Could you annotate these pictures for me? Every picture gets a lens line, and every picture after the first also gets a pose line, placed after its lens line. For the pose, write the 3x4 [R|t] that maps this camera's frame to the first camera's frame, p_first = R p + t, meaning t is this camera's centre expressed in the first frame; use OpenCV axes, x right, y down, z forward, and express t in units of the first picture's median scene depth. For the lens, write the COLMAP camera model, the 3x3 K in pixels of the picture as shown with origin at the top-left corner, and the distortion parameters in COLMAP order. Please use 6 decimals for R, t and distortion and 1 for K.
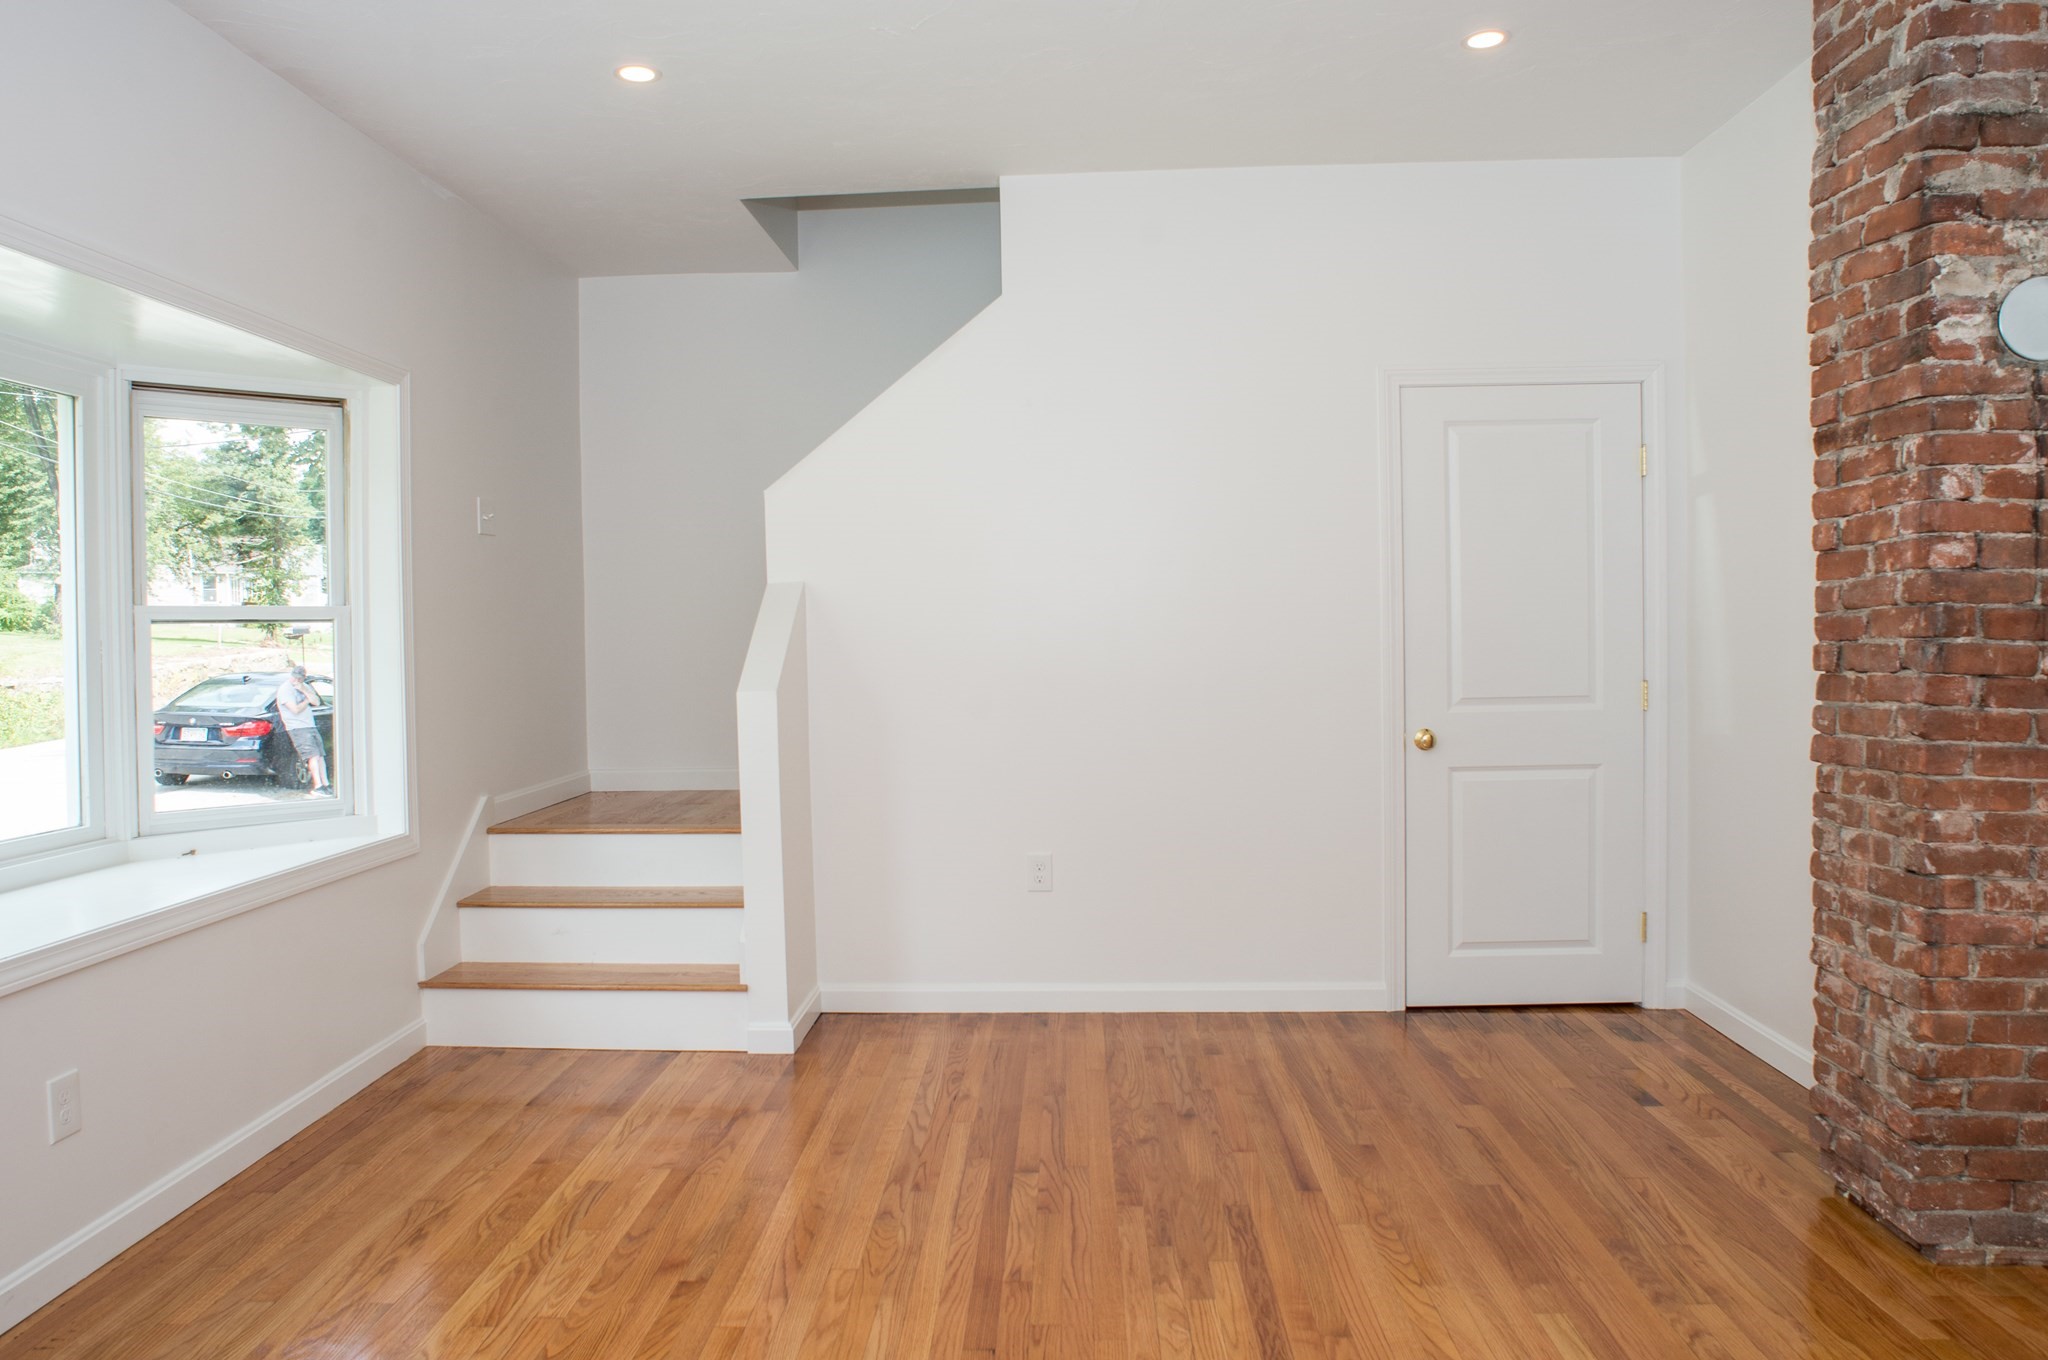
lens RADIAL K [[1407.7, 0, 1003.2], [0, 1407.7, 668.6], [0, 0, 1]] dist [-0.076231, 0.047370]
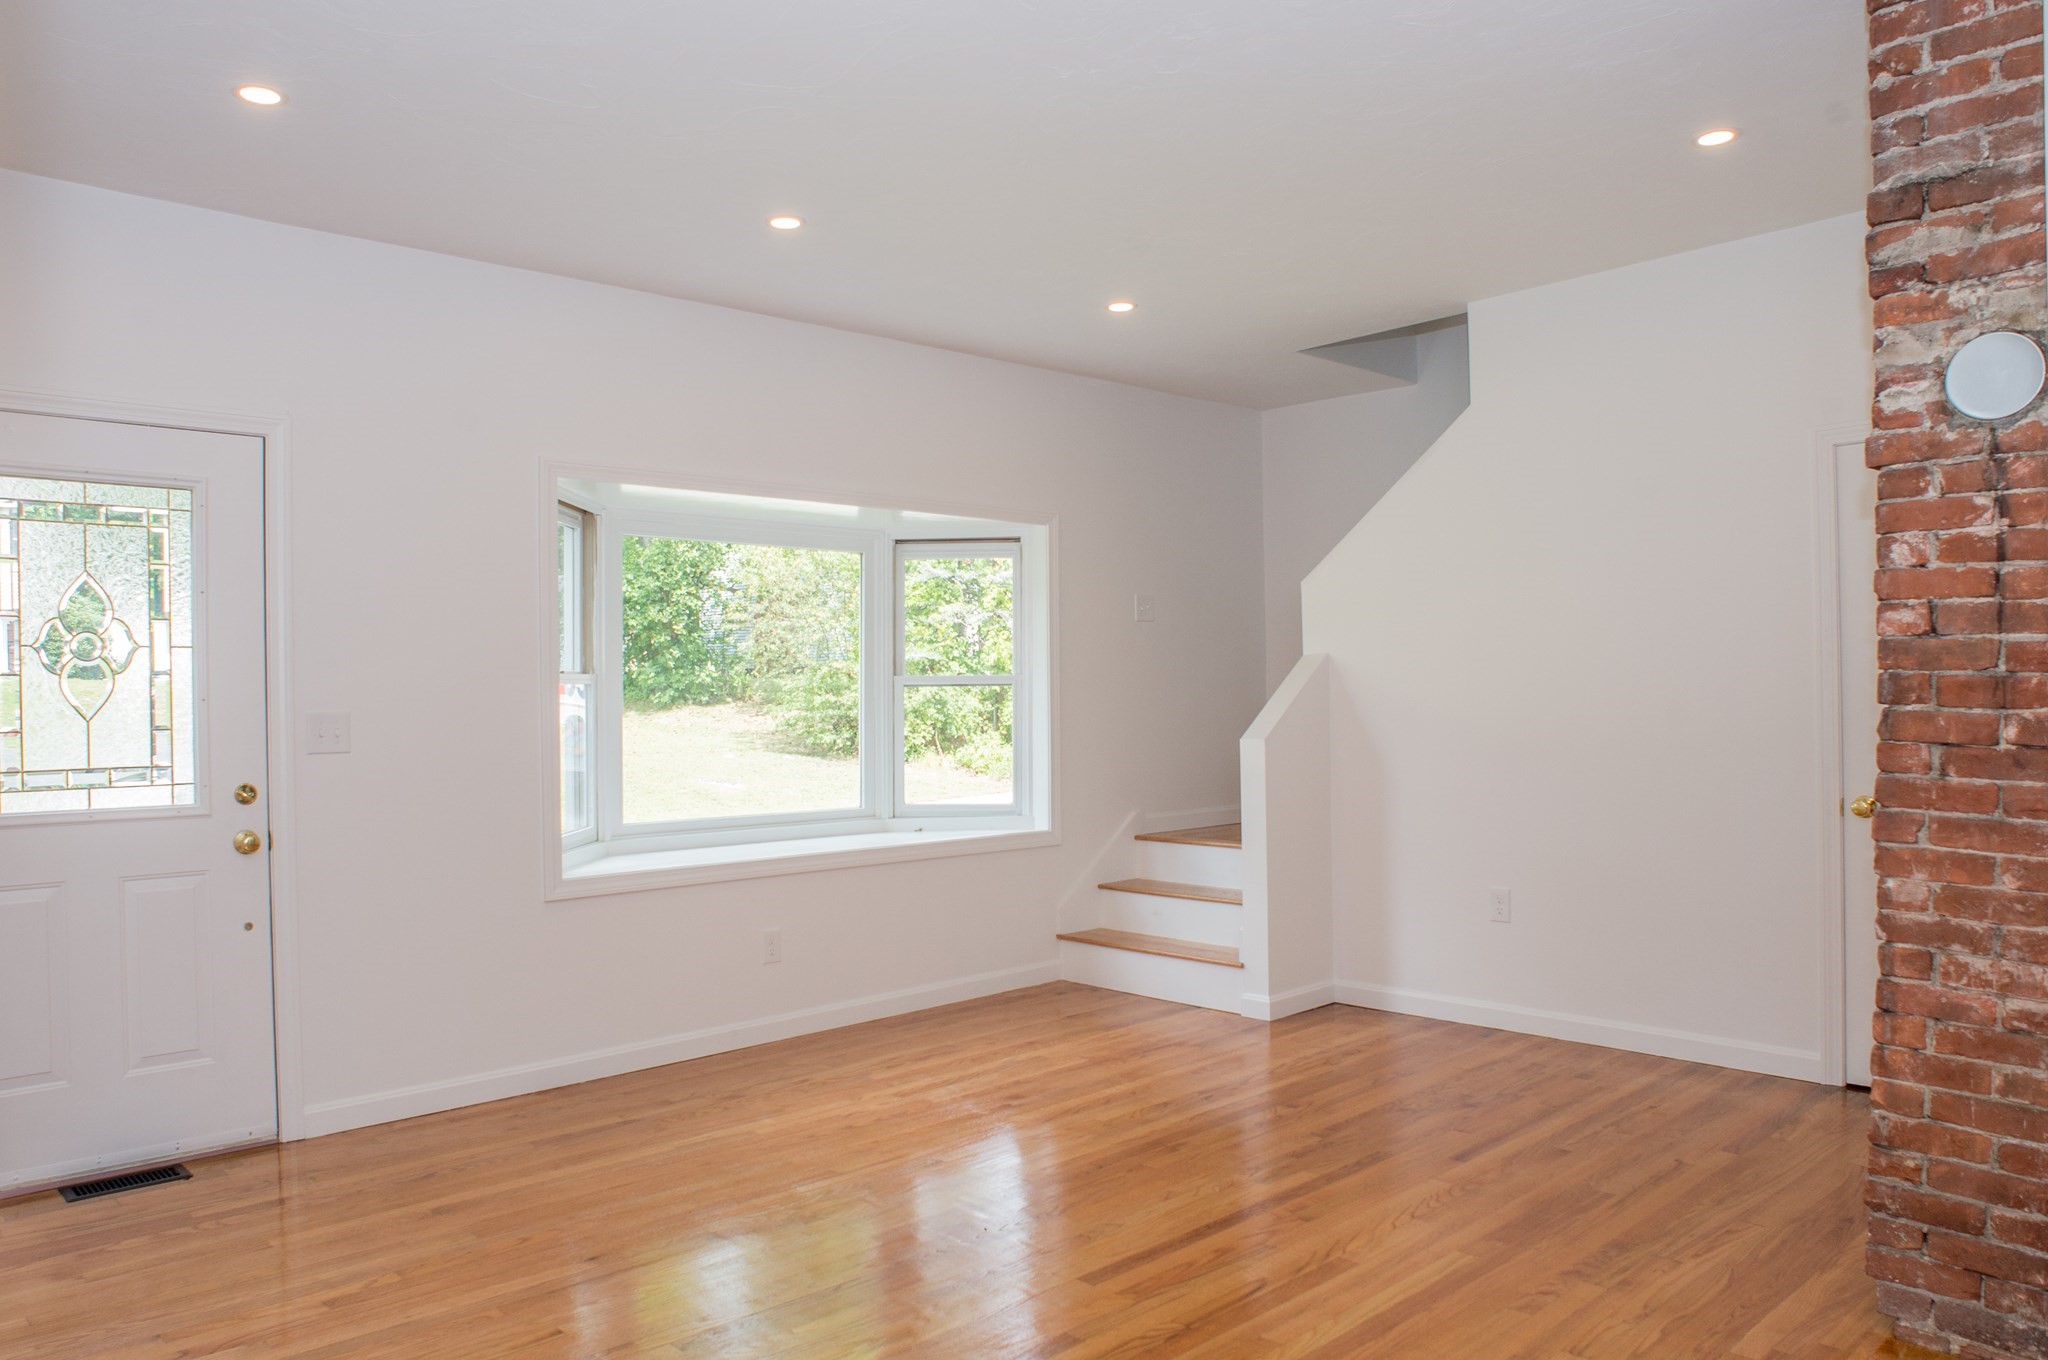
lens RADIAL K [[1407.7, 0, 968.7], [0, 1407.7, 682.9], [0, 0, 1]] dist [-0.076231, 0.047370]
pose [[0.708274, -0.001222, -0.705937, 0.912770], [-0.020192, 0.999554, -0.021989, -0.002787], [0.705649, 0.029829, 0.707933, -0.188832]]
